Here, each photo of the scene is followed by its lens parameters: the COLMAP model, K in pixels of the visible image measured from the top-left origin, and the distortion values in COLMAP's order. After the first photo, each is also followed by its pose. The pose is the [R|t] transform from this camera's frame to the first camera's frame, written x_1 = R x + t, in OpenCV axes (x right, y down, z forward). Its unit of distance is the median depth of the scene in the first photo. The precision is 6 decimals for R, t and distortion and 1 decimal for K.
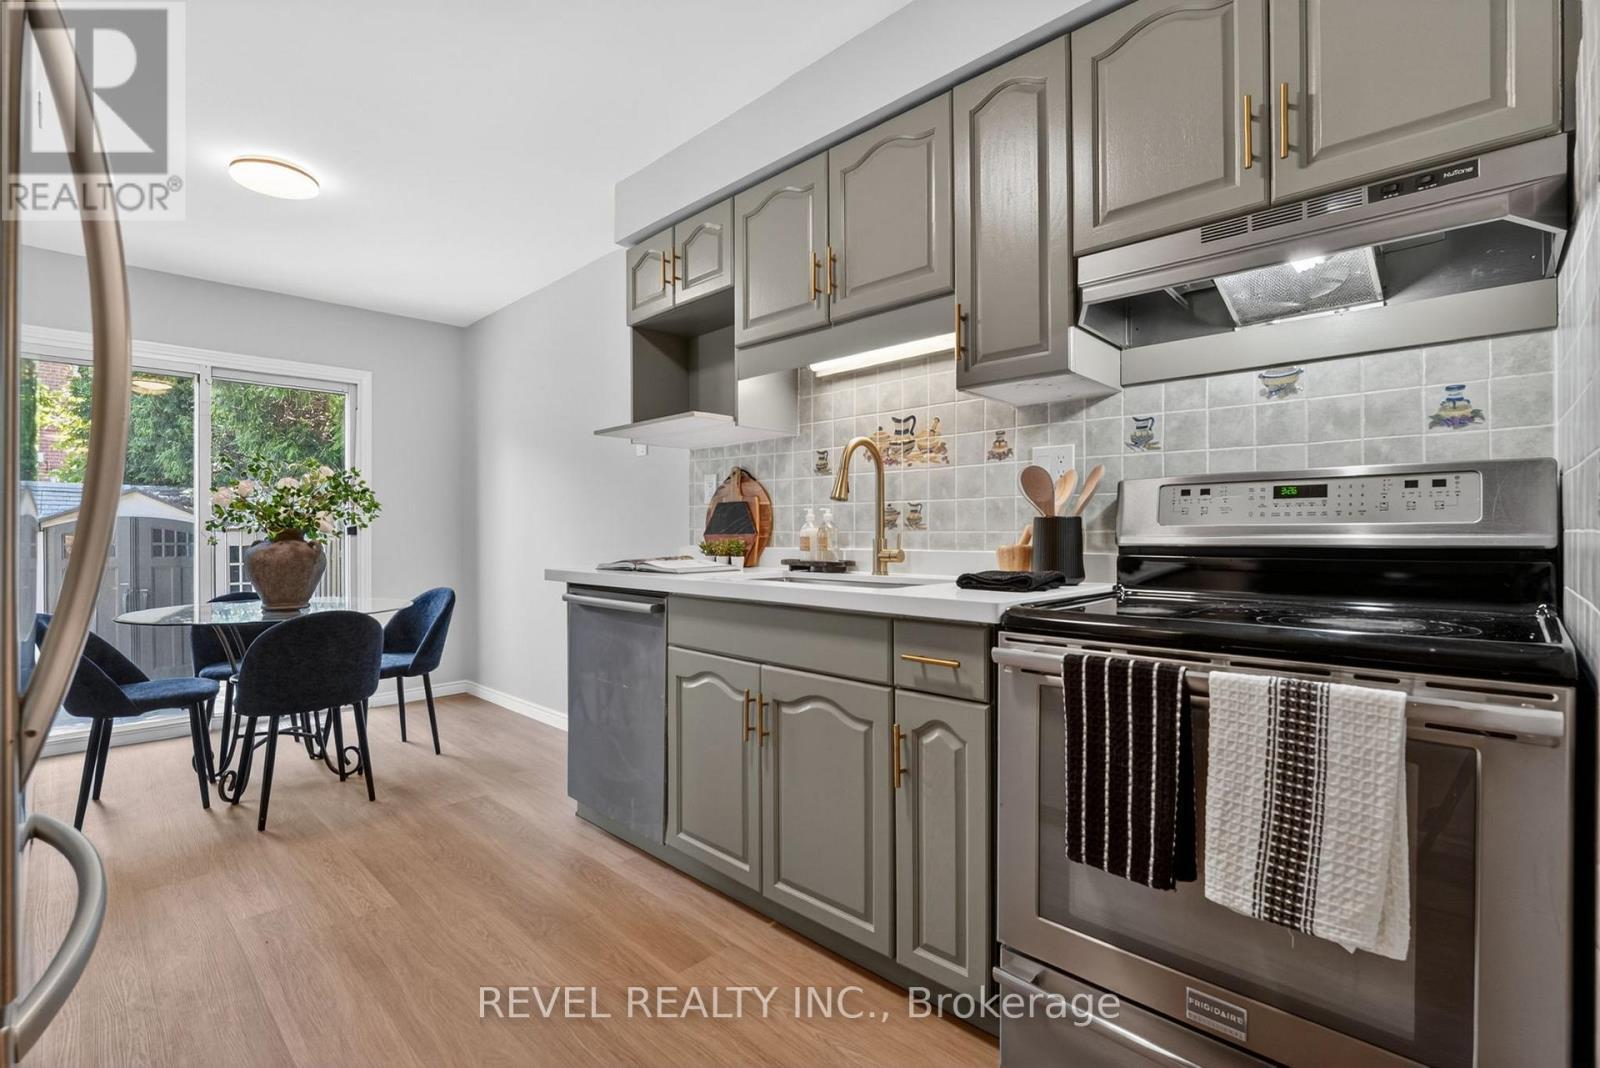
lens RADIAL K [[715.0, 0, 782.6], [0, 715.0, 535.7], [0, 0, 1]] dist [-0.017079, -0.000113]
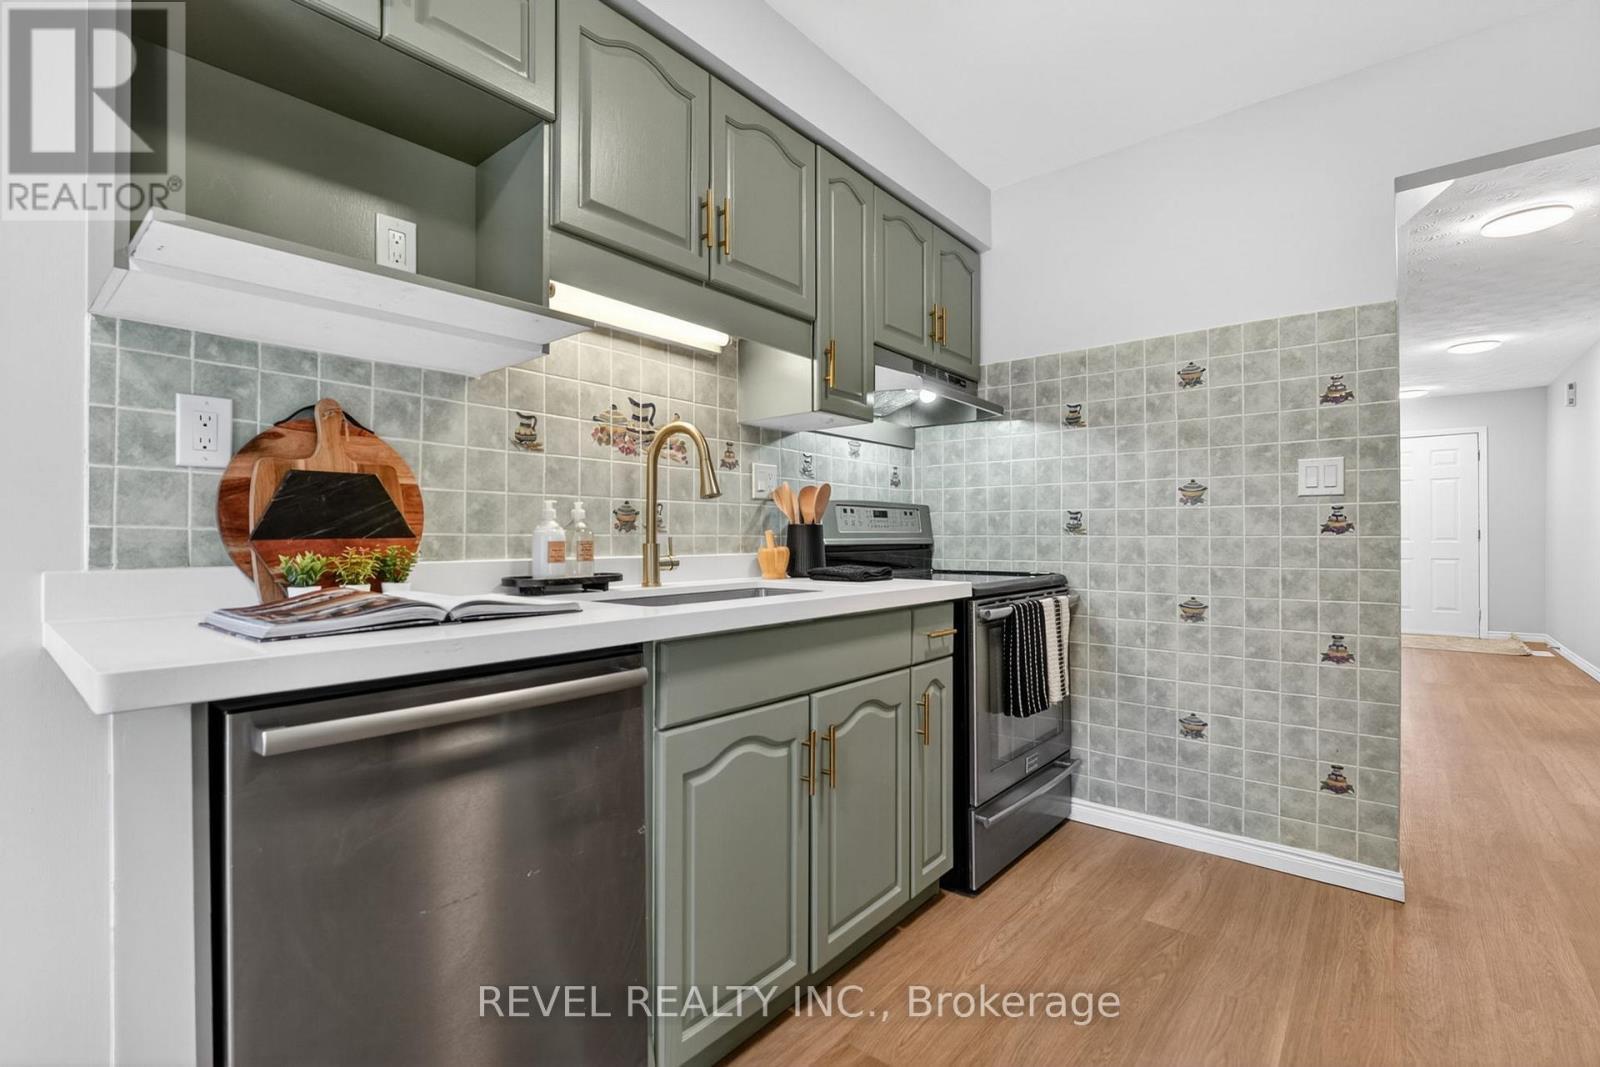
lens RADIAL K [[715.0, 0, 782.6], [0, 715.0, 535.2], [0, 0, 1]] dist [-0.017079, -0.000113]
pose [[-0.065537, 0.003911, 0.997842, -0.731695], [0.004262, 0.999984, -0.003639, -0.001685], [-0.997841, 0.004014, -0.065553, 0.930798]]
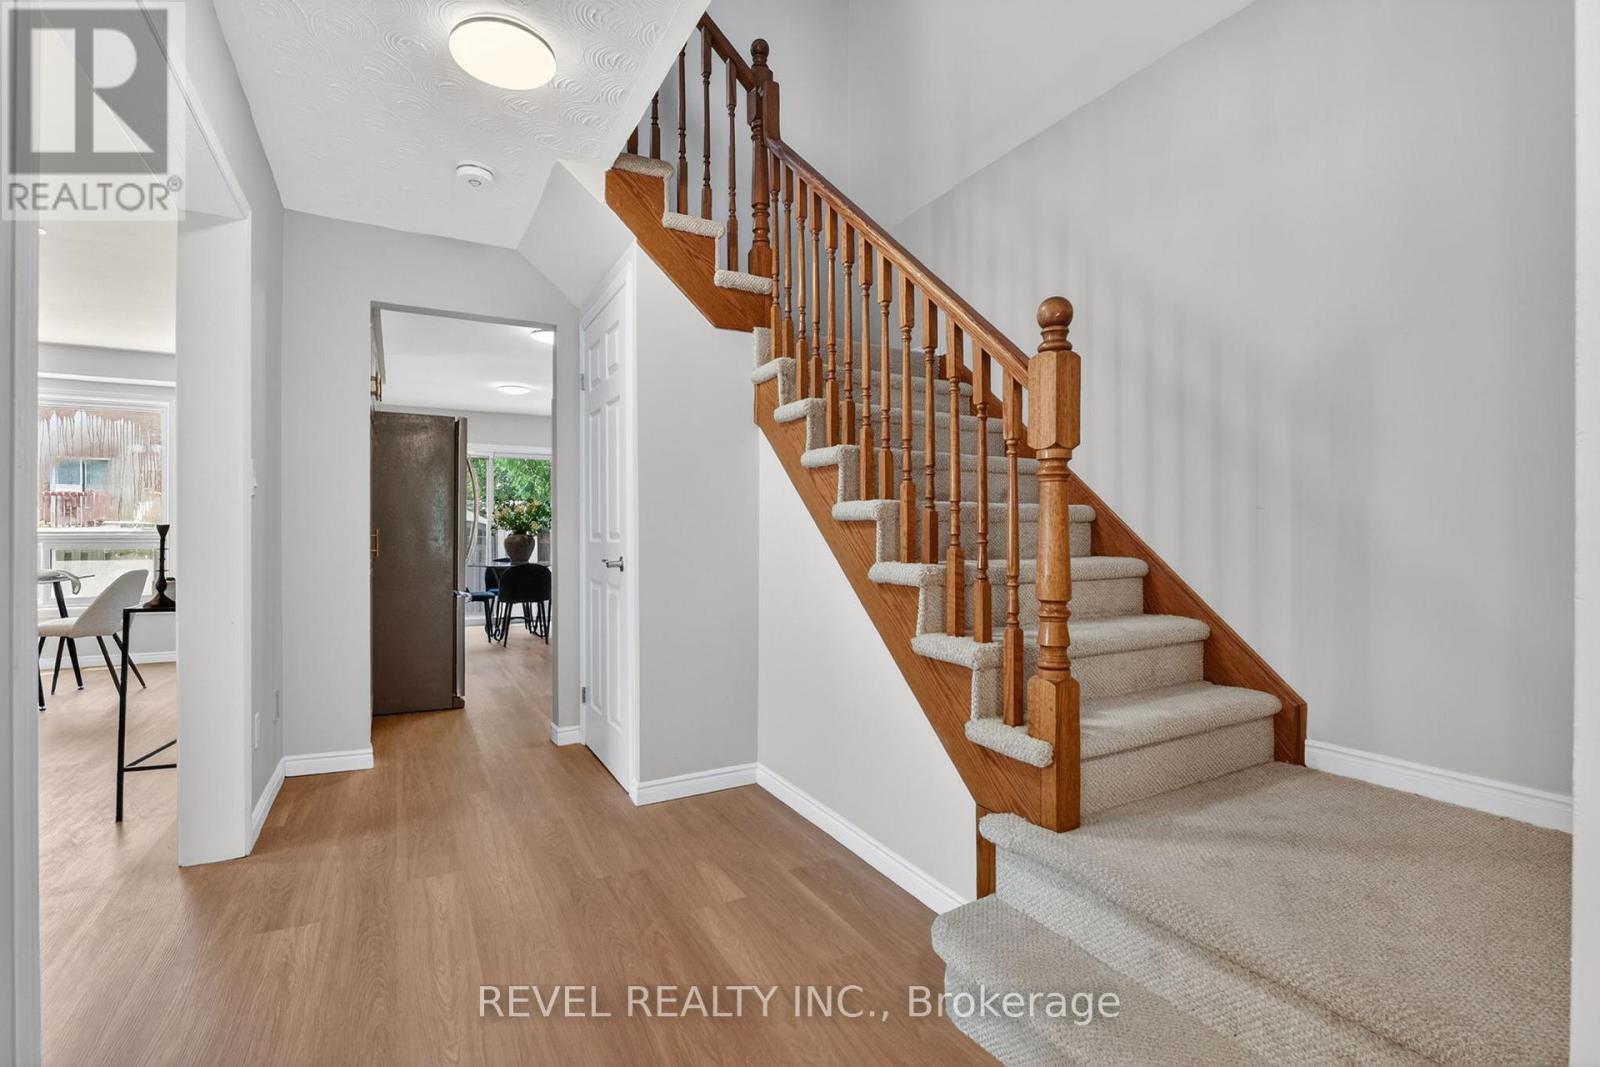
lens RADIAL K [[715.0, 0, 782.6], [0, 715.0, 535.2], [0, 0, 1]] dist [-0.017079, -0.000113]
pose [[0.956154, 0.002605, -0.292854, 0.586449], [-0.003020, 0.999995, -0.000966, 0.008008], [0.292850, 0.001808, 0.956157, -0.712213]]
